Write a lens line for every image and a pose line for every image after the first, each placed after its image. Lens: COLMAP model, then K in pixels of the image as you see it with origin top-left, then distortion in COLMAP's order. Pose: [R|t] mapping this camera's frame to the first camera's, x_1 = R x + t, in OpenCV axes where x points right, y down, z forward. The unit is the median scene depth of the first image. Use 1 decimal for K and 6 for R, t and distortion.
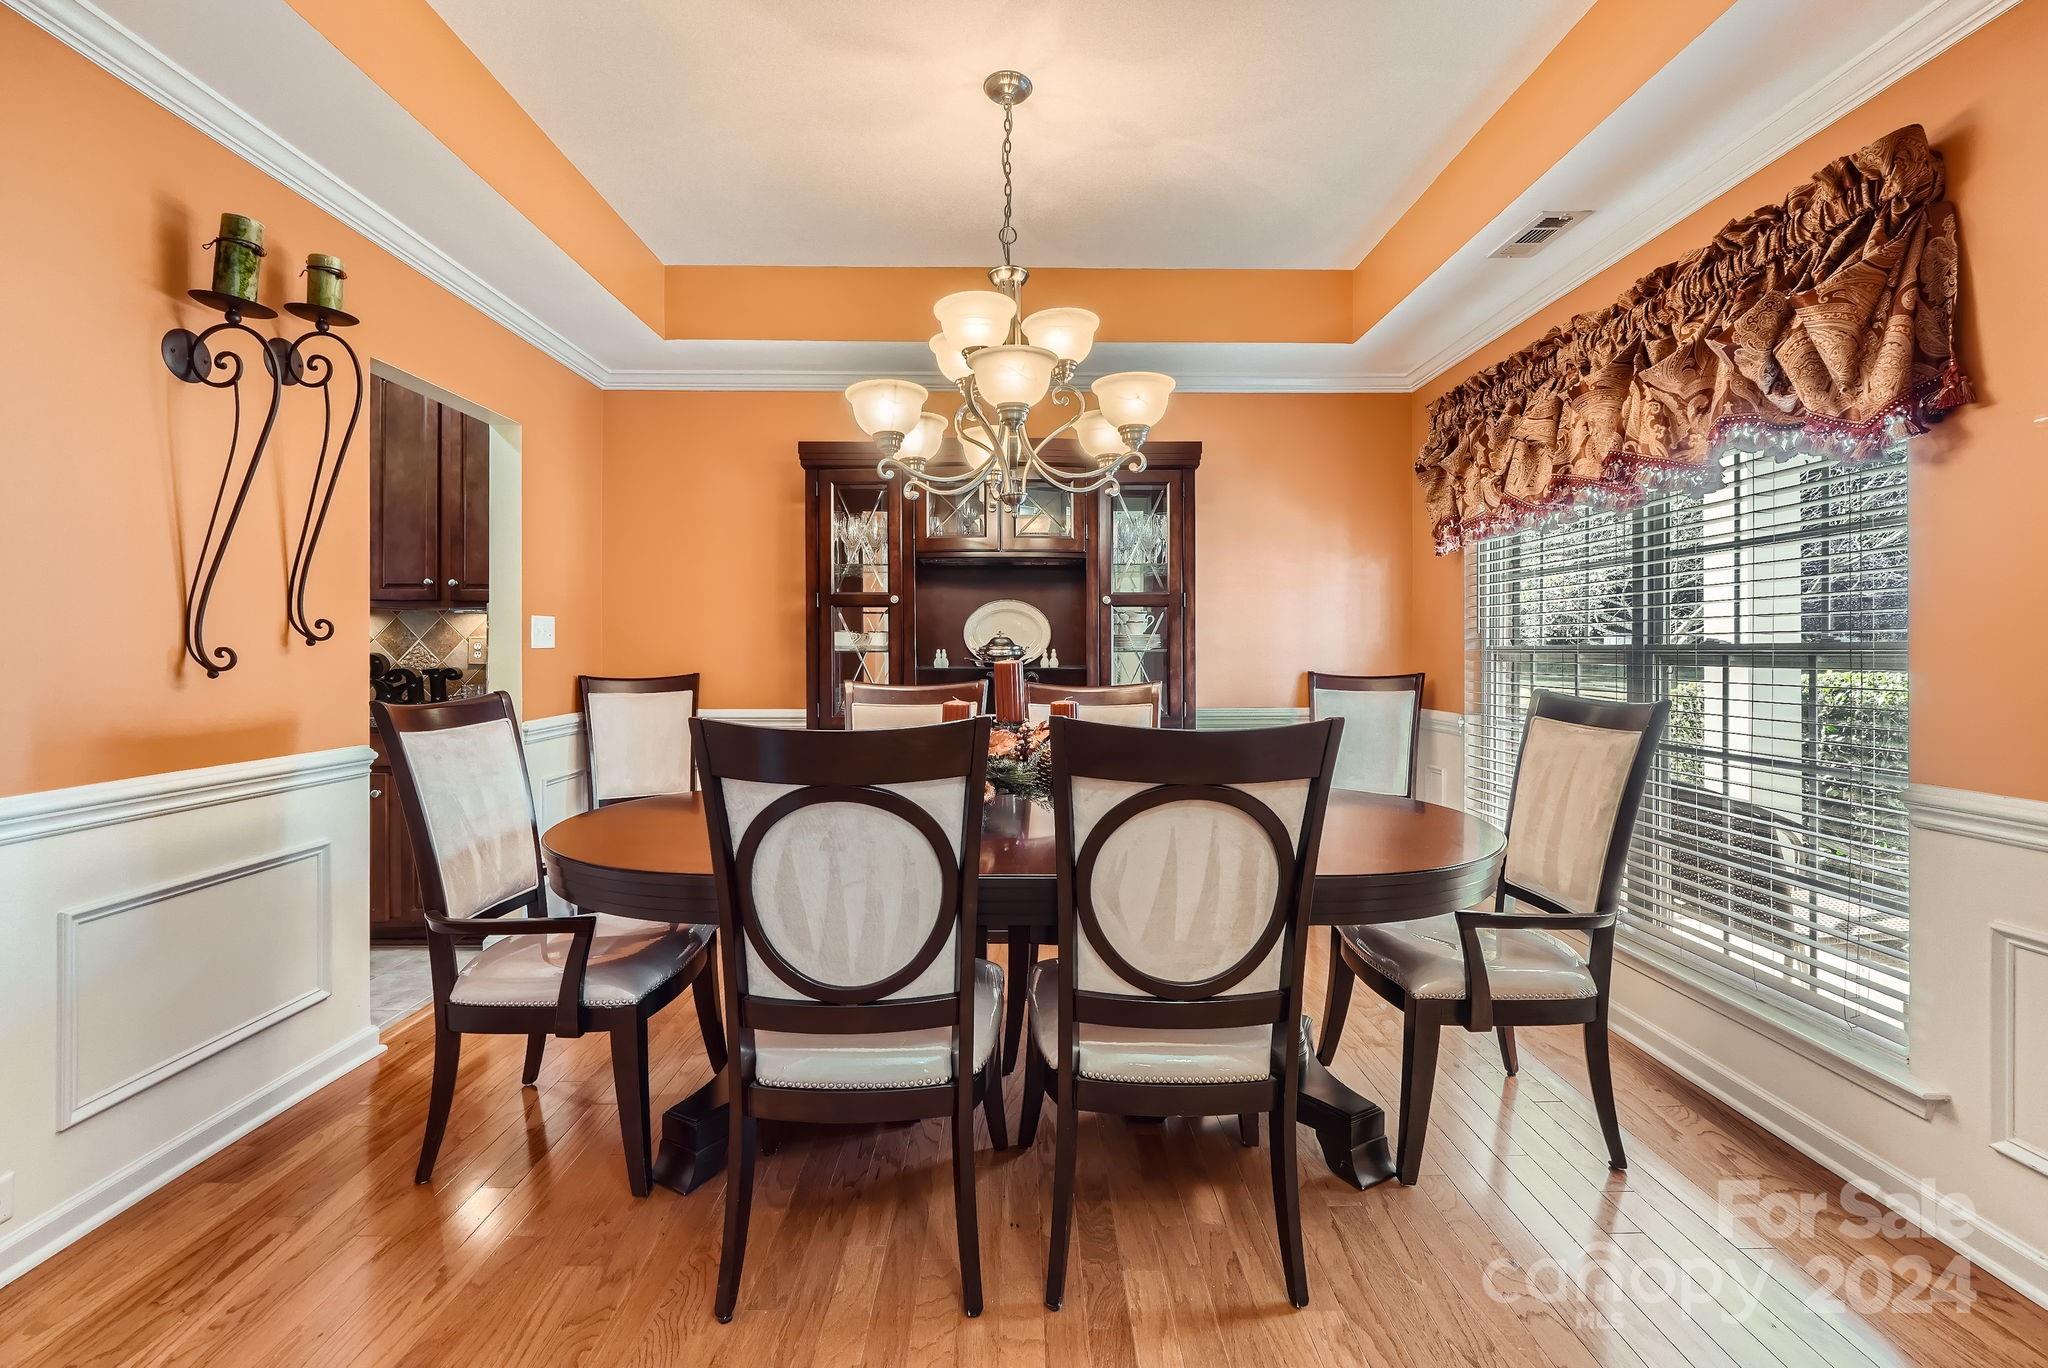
lens RADIAL K [[877.3, 0, 1024.1], [0, 877.3, 671.6], [0, 0, 1]] dist [-0.008325, 0.001369]
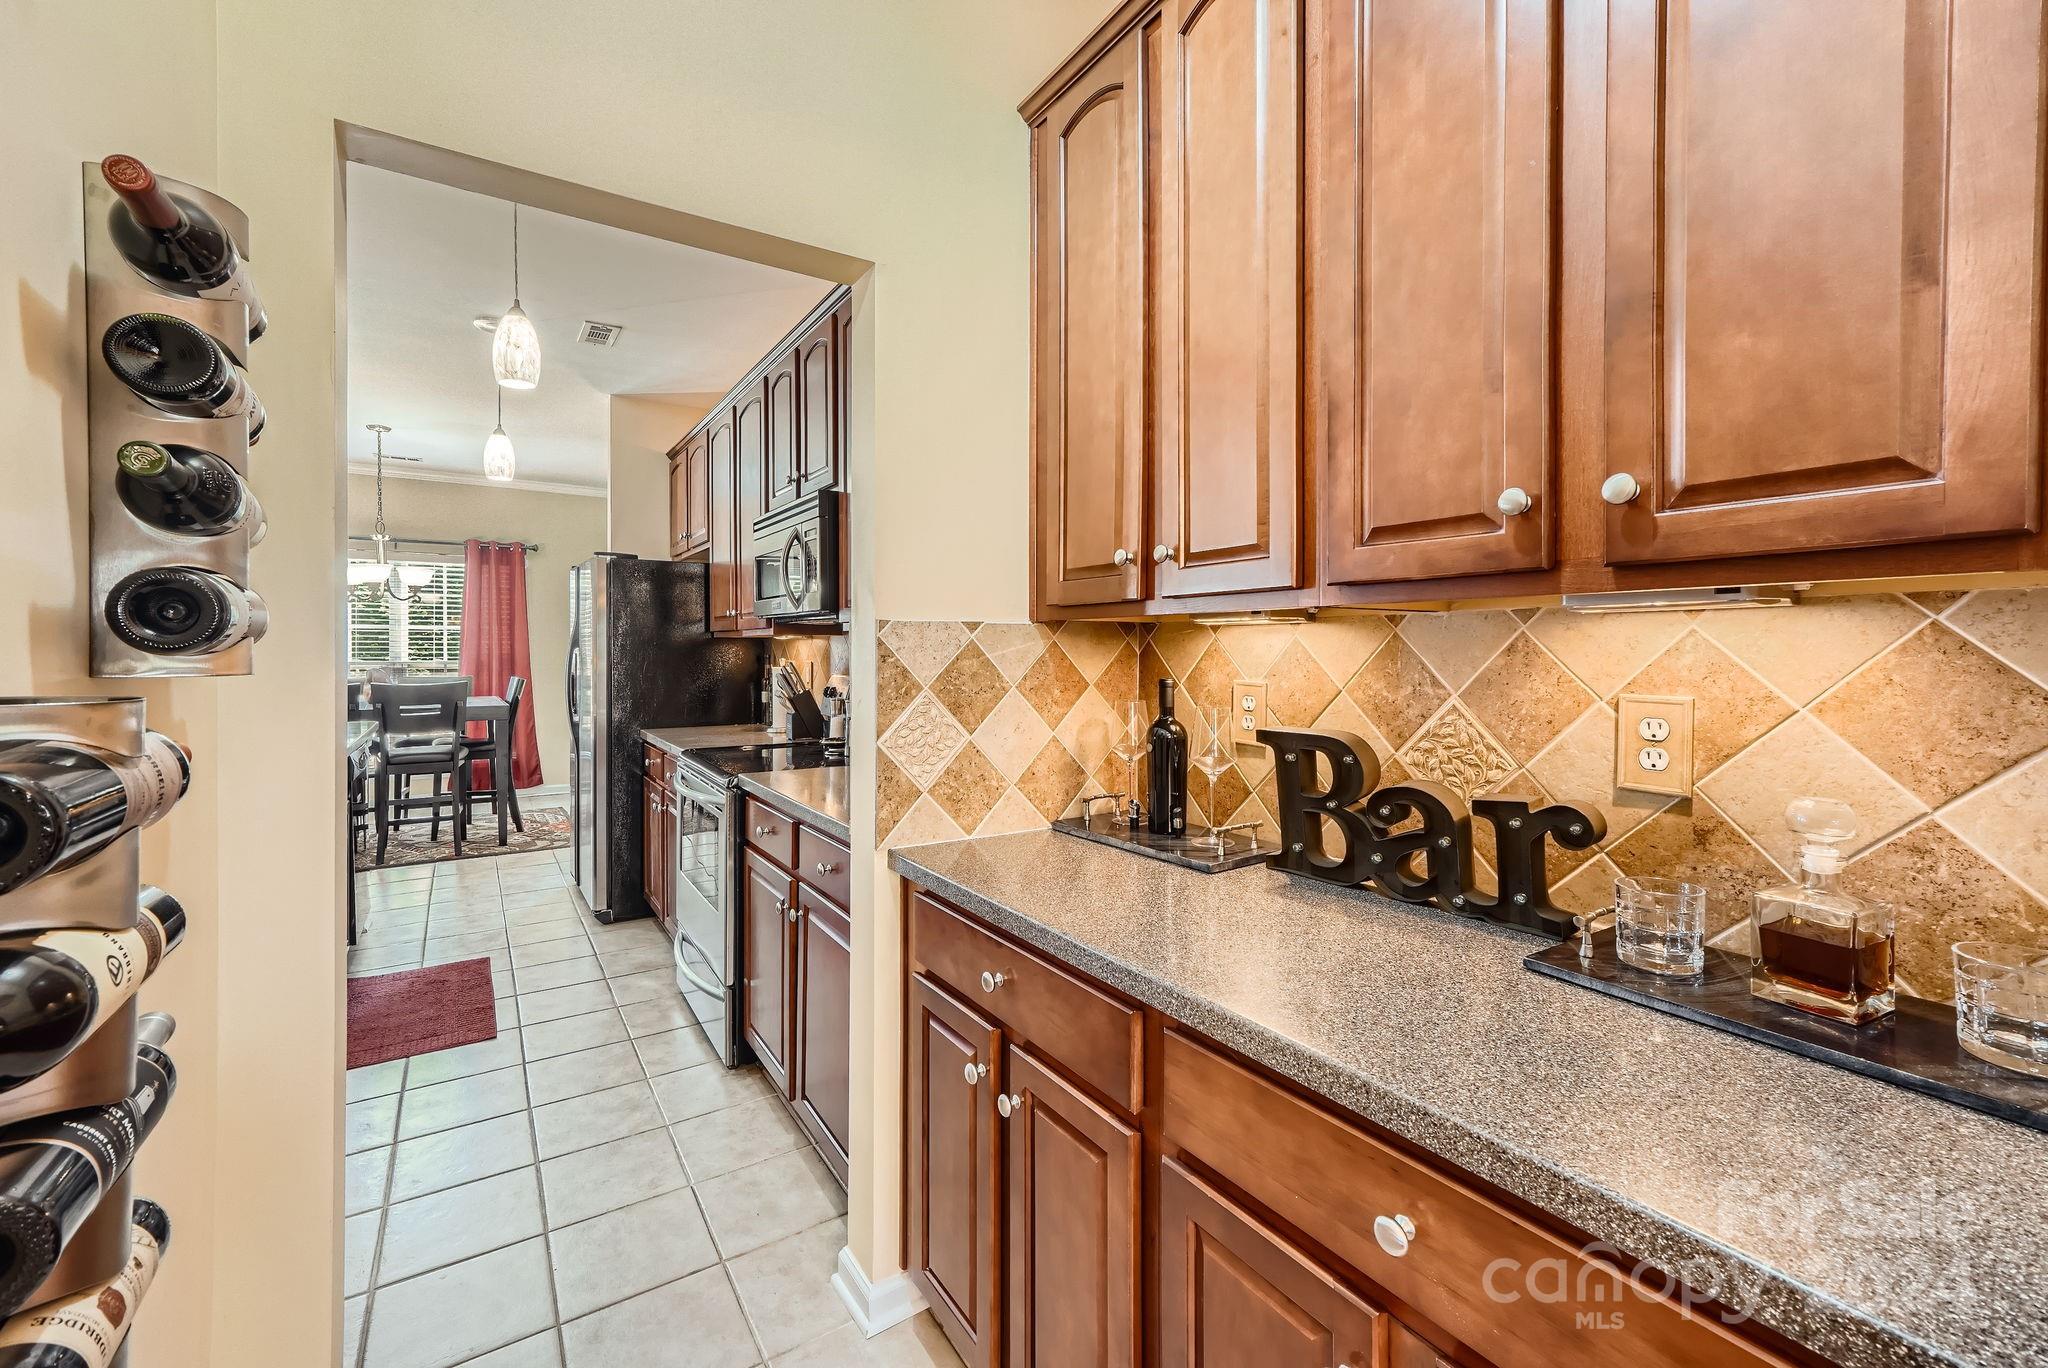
lens RADIAL K [[877.3, 0, 1030.2], [0, 877.3, 672.4], [0, 0, 1]] dist [-0.008325, 0.001369]
pose [[0.537343, 0.010496, -0.843298, -0.494338], [-0.003607, 0.999942, 0.010147, -0.049094], [0.843356, -0.002410, 0.537350, 0.677477]]
